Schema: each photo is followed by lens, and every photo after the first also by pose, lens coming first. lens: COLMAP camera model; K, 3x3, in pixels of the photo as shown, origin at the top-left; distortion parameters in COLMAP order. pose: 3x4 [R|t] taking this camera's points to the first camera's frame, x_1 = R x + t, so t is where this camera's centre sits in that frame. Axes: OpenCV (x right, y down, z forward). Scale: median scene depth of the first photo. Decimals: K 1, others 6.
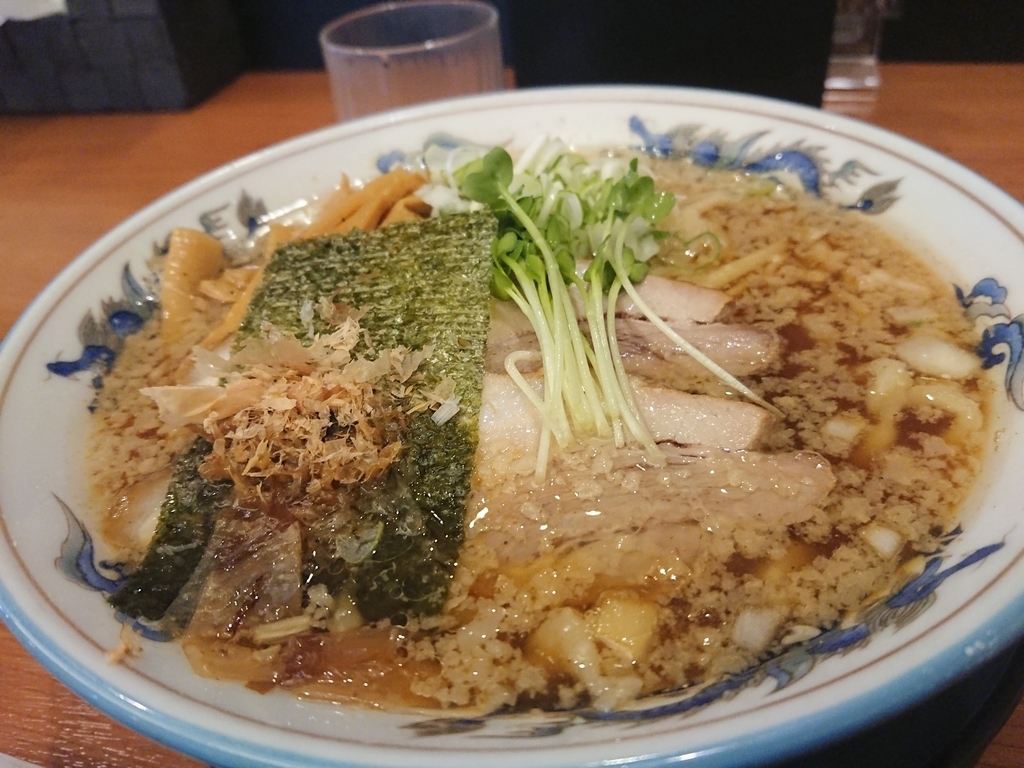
lens RADIAL K [[795.5, 0, 512.0], [0, 795.5, 384.0], [0, 0, 1]] dist [0.056204, -0.164609]
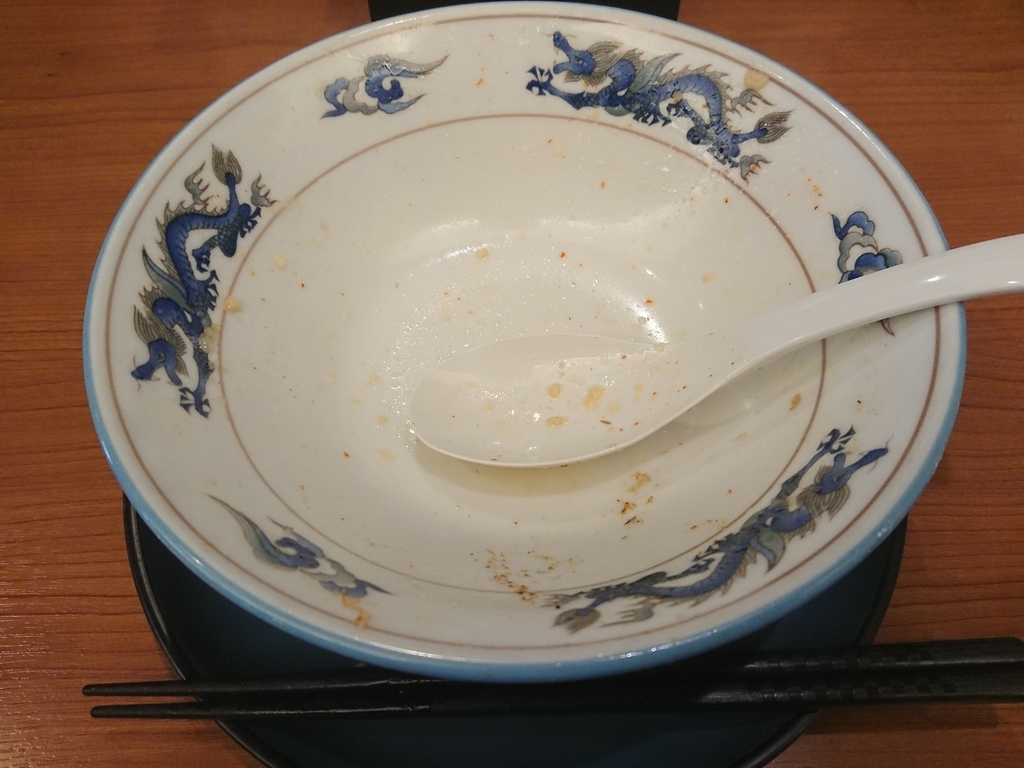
lens RADIAL K [[795.5, 0, 512.0], [0, 795.5, 384.0], [0, 0, 1]] dist [0.056204, -0.164609]
pose [[0.969404, -0.133168, 0.206208, -0.280013], [0.067568, 0.952363, 0.297389, -0.297890], [-0.235988, -0.274357, 0.932222, -0.188965]]
